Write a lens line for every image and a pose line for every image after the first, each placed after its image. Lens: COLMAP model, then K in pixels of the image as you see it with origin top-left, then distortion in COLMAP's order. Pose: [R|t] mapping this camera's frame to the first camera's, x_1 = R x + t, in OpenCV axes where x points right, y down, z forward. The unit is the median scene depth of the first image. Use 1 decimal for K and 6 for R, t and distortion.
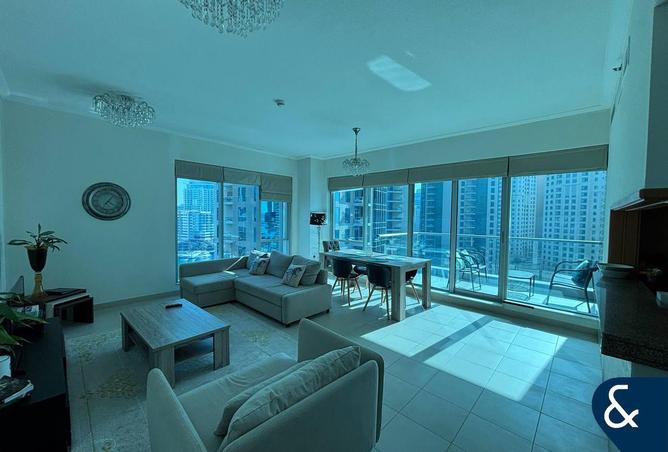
lens RADIAL K [[265.6, 0, 330.6], [0, 265.6, 227.0], [0, 0, 1]] dist [-0.001969, 0.007862]
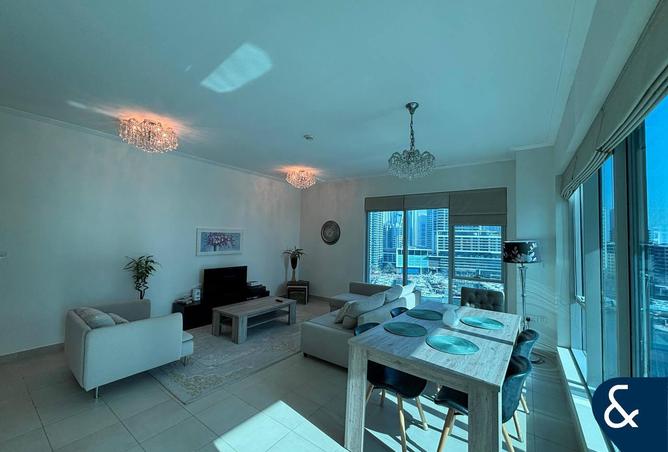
lens RADIAL K [[265.6, 0, 330.6], [0, 265.6, 227.0], [0, 0, 1]] dist [-0.001969, 0.007862]
pose [[0.127509, -0.049824, -0.990585, 0.740310], [-0.066851, 0.996035, -0.058703, -0.039977], [0.989582, 0.073706, 0.123673, 0.829686]]
